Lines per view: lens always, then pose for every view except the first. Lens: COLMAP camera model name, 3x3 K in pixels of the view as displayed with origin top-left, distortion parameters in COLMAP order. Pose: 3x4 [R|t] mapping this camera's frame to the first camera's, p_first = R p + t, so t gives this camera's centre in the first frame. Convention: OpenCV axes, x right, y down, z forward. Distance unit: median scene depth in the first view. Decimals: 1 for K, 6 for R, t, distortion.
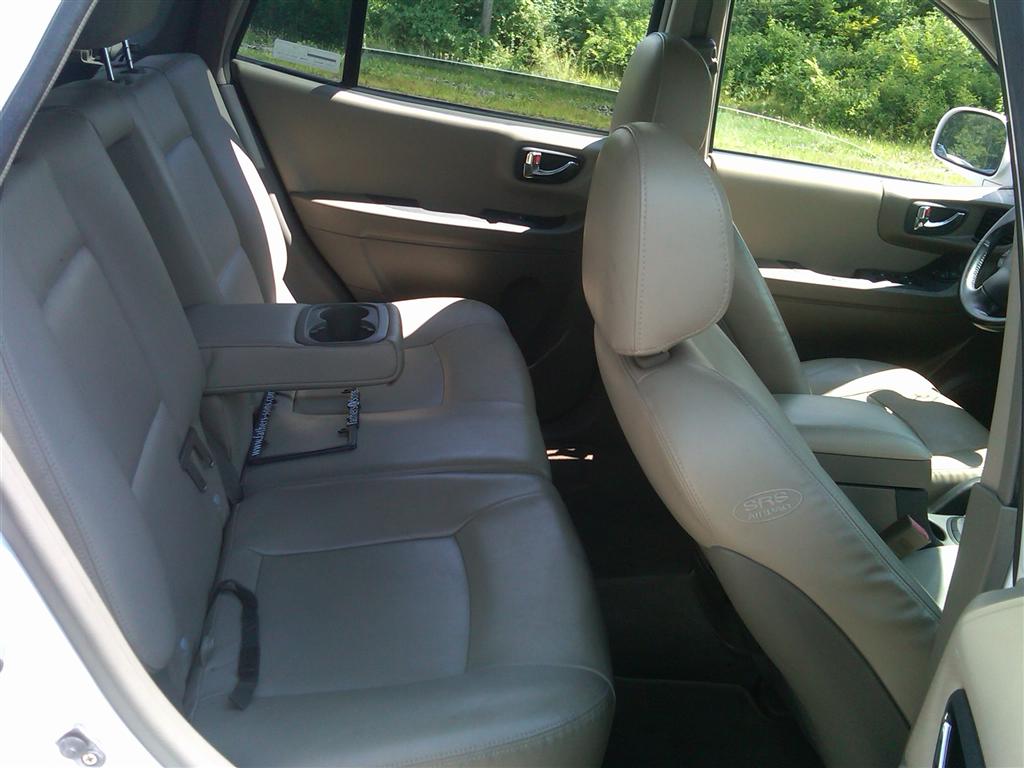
lens RADIAL K [[1108.9, 0, 512.0], [0, 1108.9, 384.0], [0, 0, 1]] dist [0.007395, -0.030446]
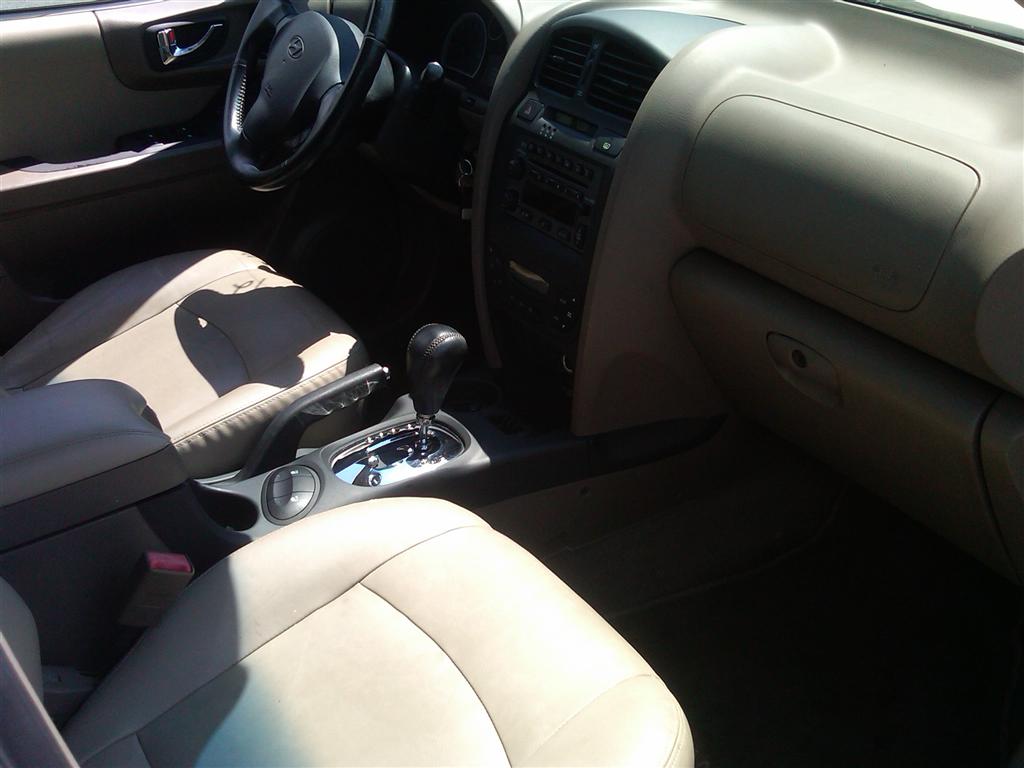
lens RADIAL K [[1108.9, 0, 512.0], [0, 1108.9, 384.0], [0, 0, 1]] dist [0.007395, -0.030446]
pose [[0.877327, -0.376547, 0.297505, 0.268322], [0.321447, 0.921422, 0.218299, -0.031520], [-0.356328, -0.095887, 0.929428, 0.221264]]
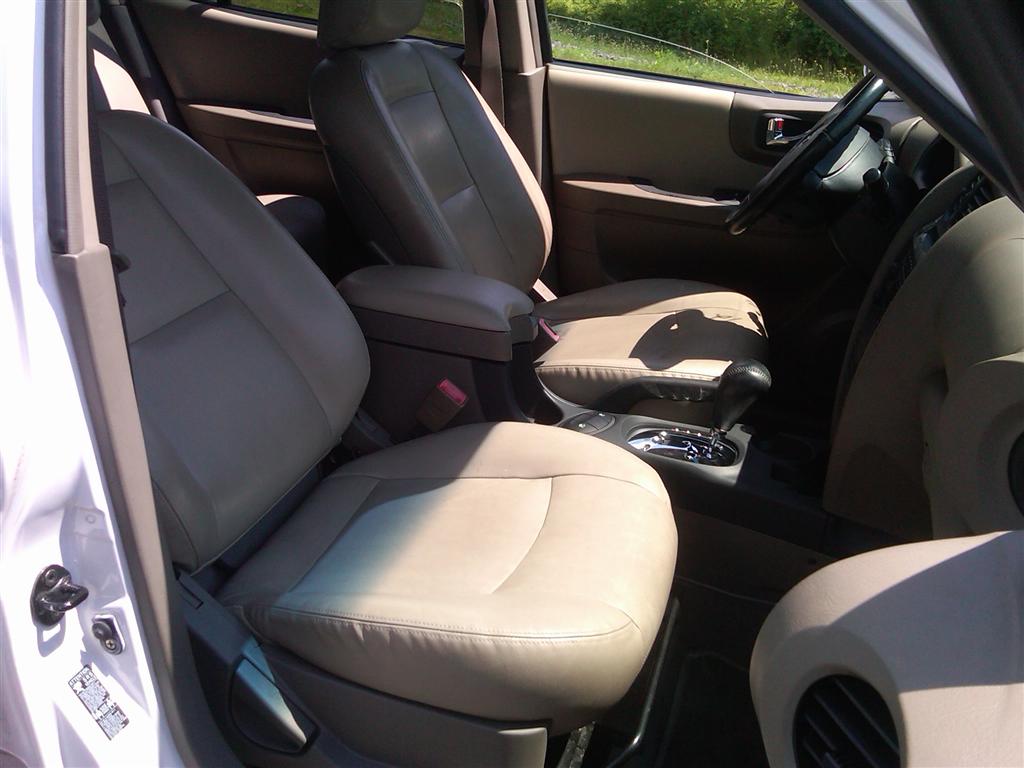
lens RADIAL K [[1108.9, 0, 512.0], [0, 1108.9, 384.0], [0, 0, 1]] dist [0.007395, -0.030446]
pose [[0.916895, 0.090308, -0.388777, 0.547561], [-0.100736, 0.994892, -0.006477, 0.086177], [0.386206, 0.045102, 0.921309, 0.081939]]
